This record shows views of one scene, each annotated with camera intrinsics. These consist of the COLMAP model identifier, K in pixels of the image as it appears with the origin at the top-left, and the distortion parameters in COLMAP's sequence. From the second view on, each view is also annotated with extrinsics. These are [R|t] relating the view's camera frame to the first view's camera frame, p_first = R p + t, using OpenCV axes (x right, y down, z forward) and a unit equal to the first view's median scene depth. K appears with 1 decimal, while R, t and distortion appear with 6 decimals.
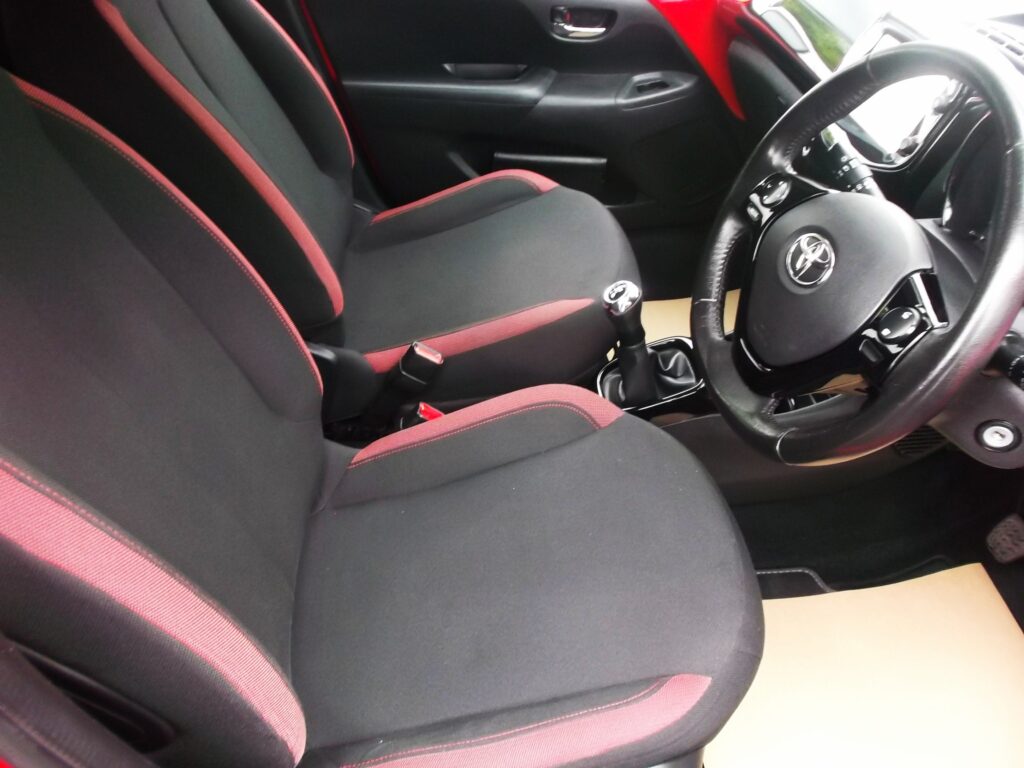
lens RADIAL K [[817.4, 0, 512.8], [0, 817.4, 379.4], [0, 0, 1]] dist [-0.038660, 0.009205]
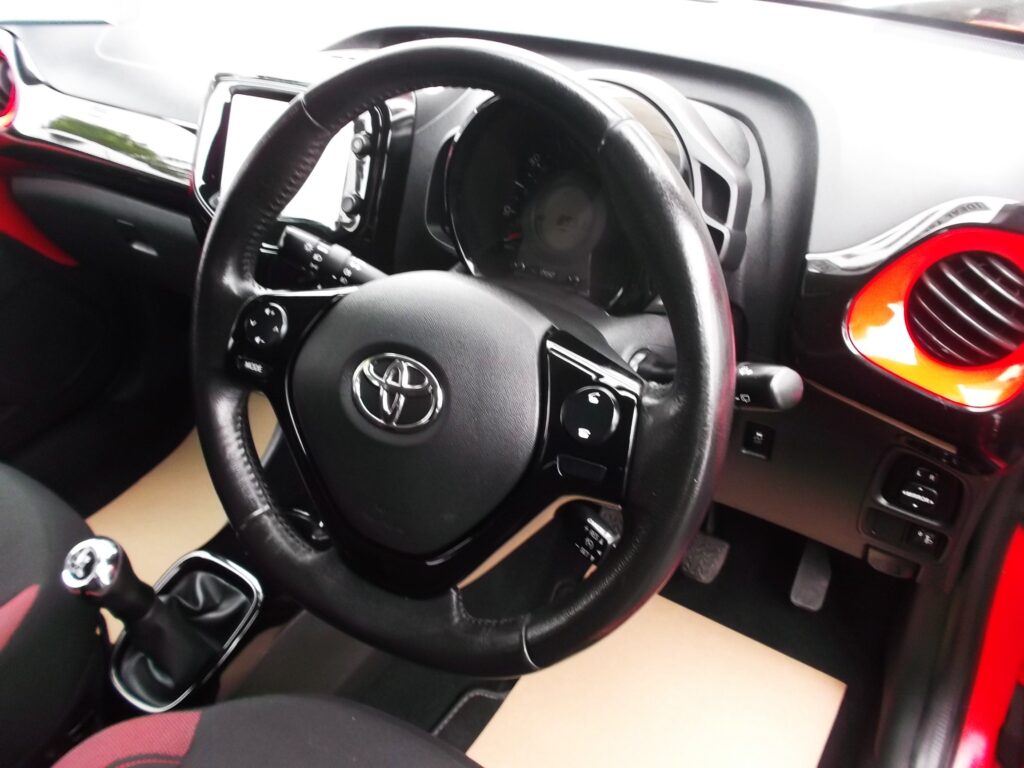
lens RADIAL K [[817.4, 0, 512.8], [0, 817.4, 379.4], [0, 0, 1]] dist [-0.038660, 0.009205]
pose [[0.627086, -0.454910, 0.632313, 0.005348], [0.526699, 0.845683, 0.086071, -0.104267], [-0.573891, 0.279065, 0.769917, 0.274470]]
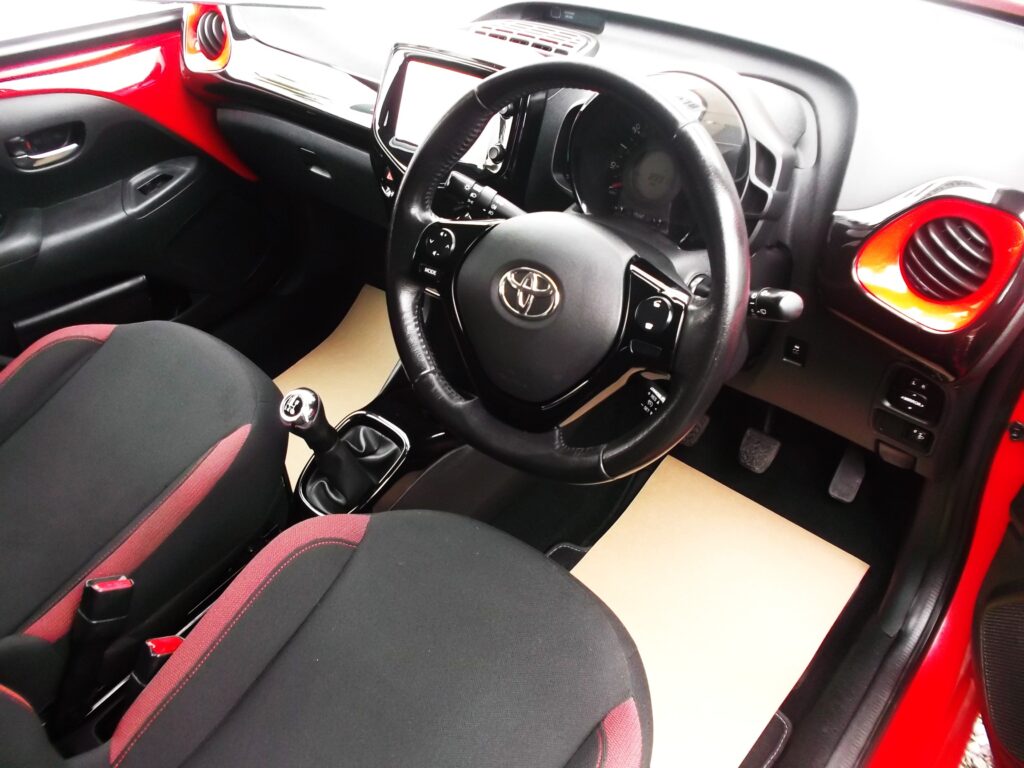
lens RADIAL K [[817.4, 0, 512.8], [0, 817.4, 379.4], [0, 0, 1]] dist [-0.038660, 0.009205]
pose [[0.728619, -0.465555, 0.502368, -0.131943], [0.481688, 0.869739, 0.107381, -0.110103], [-0.486921, 0.163745, 0.857960, 0.101747]]
